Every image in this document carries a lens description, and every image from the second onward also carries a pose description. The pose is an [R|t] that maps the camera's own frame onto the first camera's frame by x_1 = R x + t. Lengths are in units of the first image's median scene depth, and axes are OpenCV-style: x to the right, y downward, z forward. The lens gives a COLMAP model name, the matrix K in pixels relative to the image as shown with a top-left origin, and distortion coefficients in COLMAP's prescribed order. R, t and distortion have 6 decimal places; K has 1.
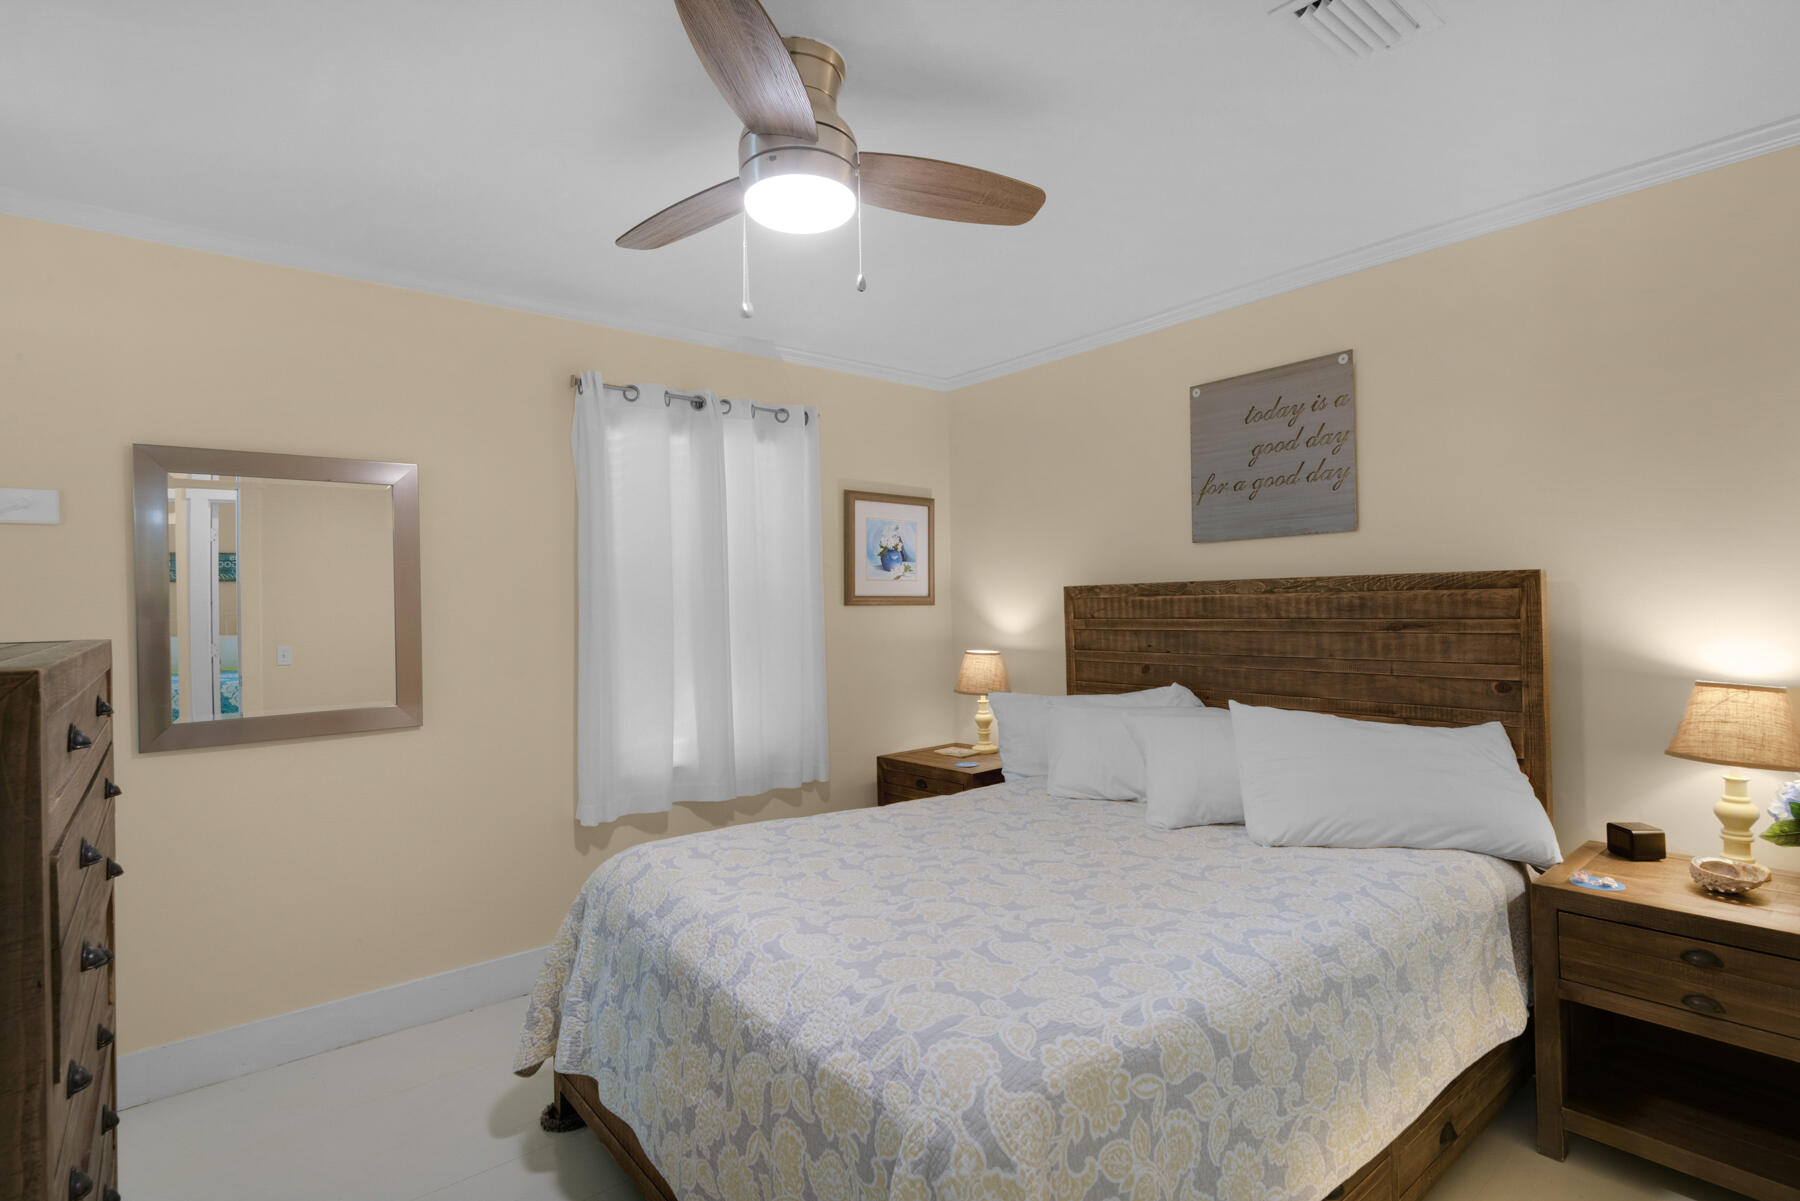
lens RADIAL K [[891.1, 0, 897.6], [0, 891.1, 607.8], [0, 0, 1]] dist [0.009456, -0.002546]
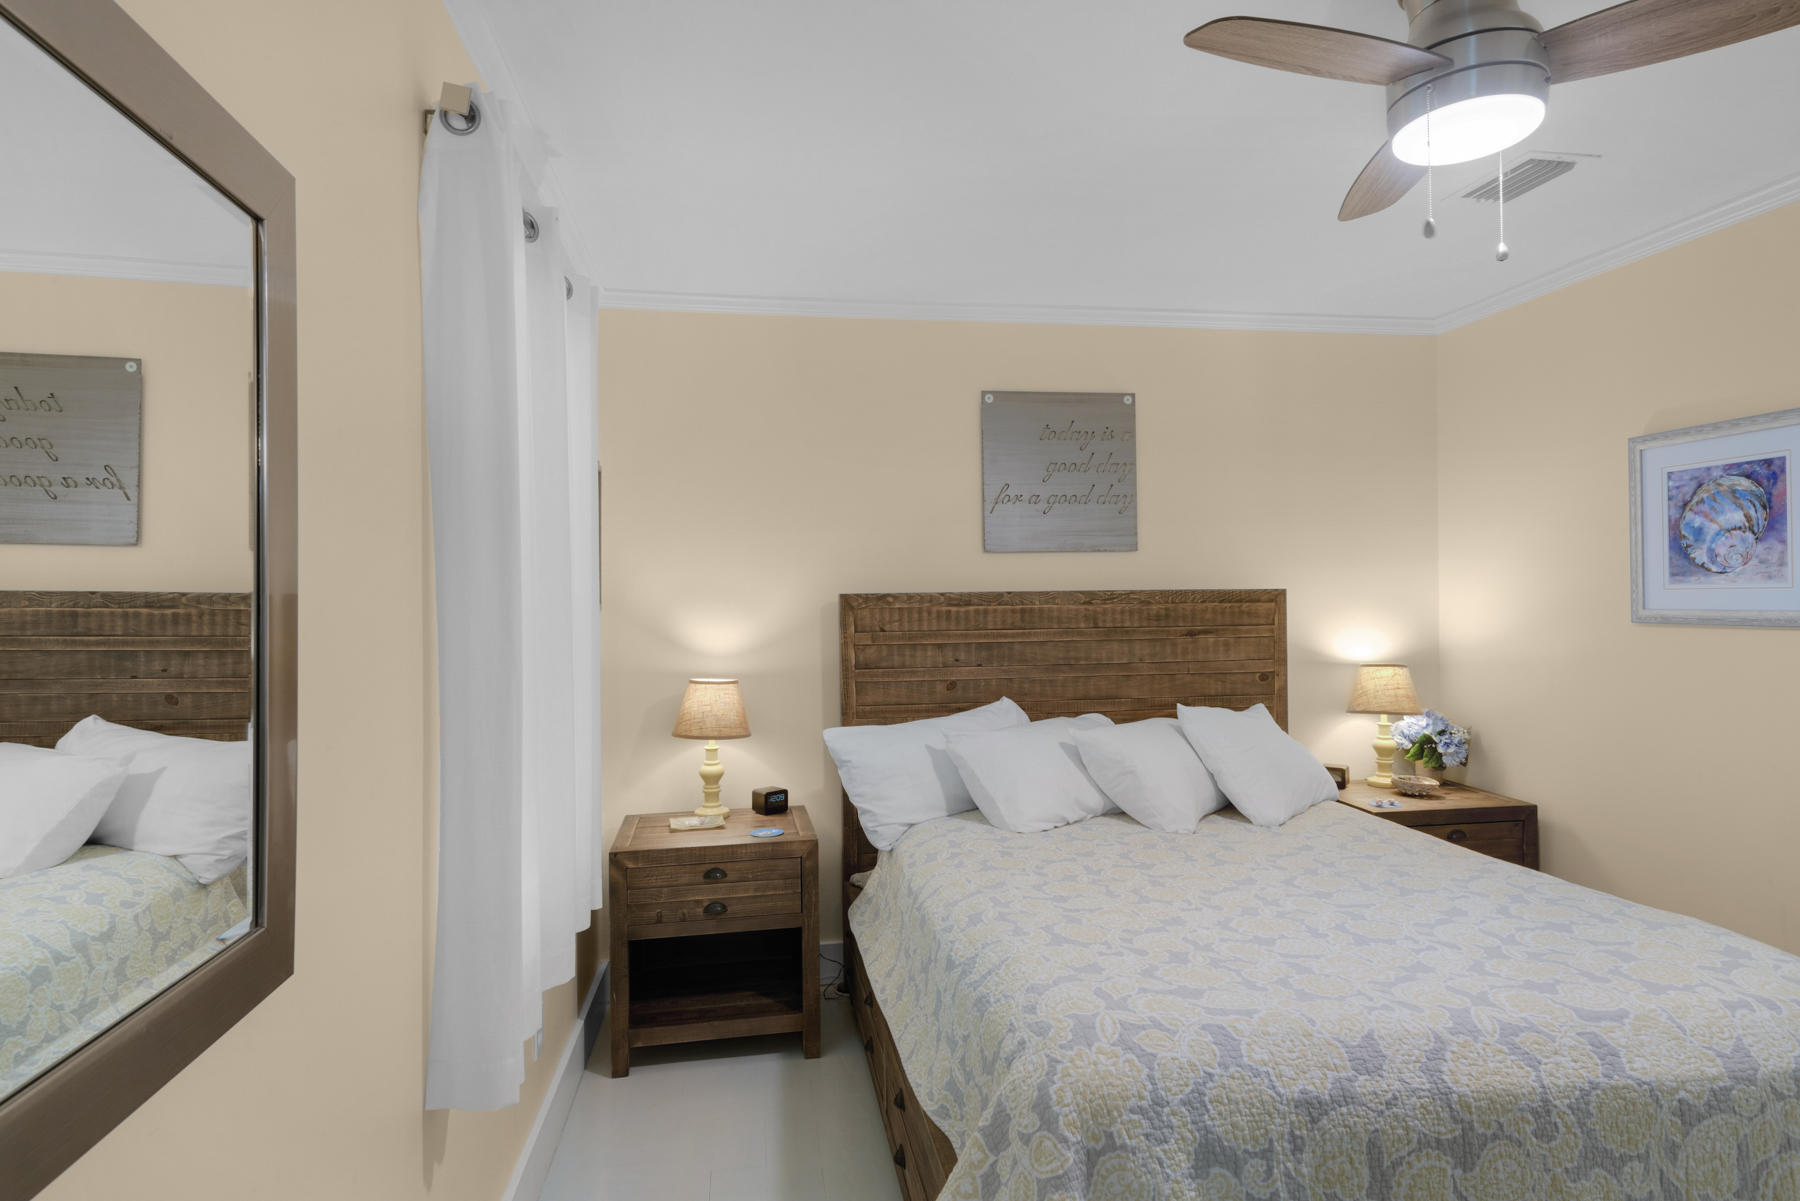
lens RADIAL K [[998.9, 0, 897.6], [0, 998.9, 595.2], [0, 0, 1]] dist [0.018034, -0.004392]
pose [[0.501301, 0.014944, 0.865144, -0.743541], [0.005914, 0.999768, -0.020696, -0.003910], [-0.865253, 0.015491, 0.501096, 0.610721]]
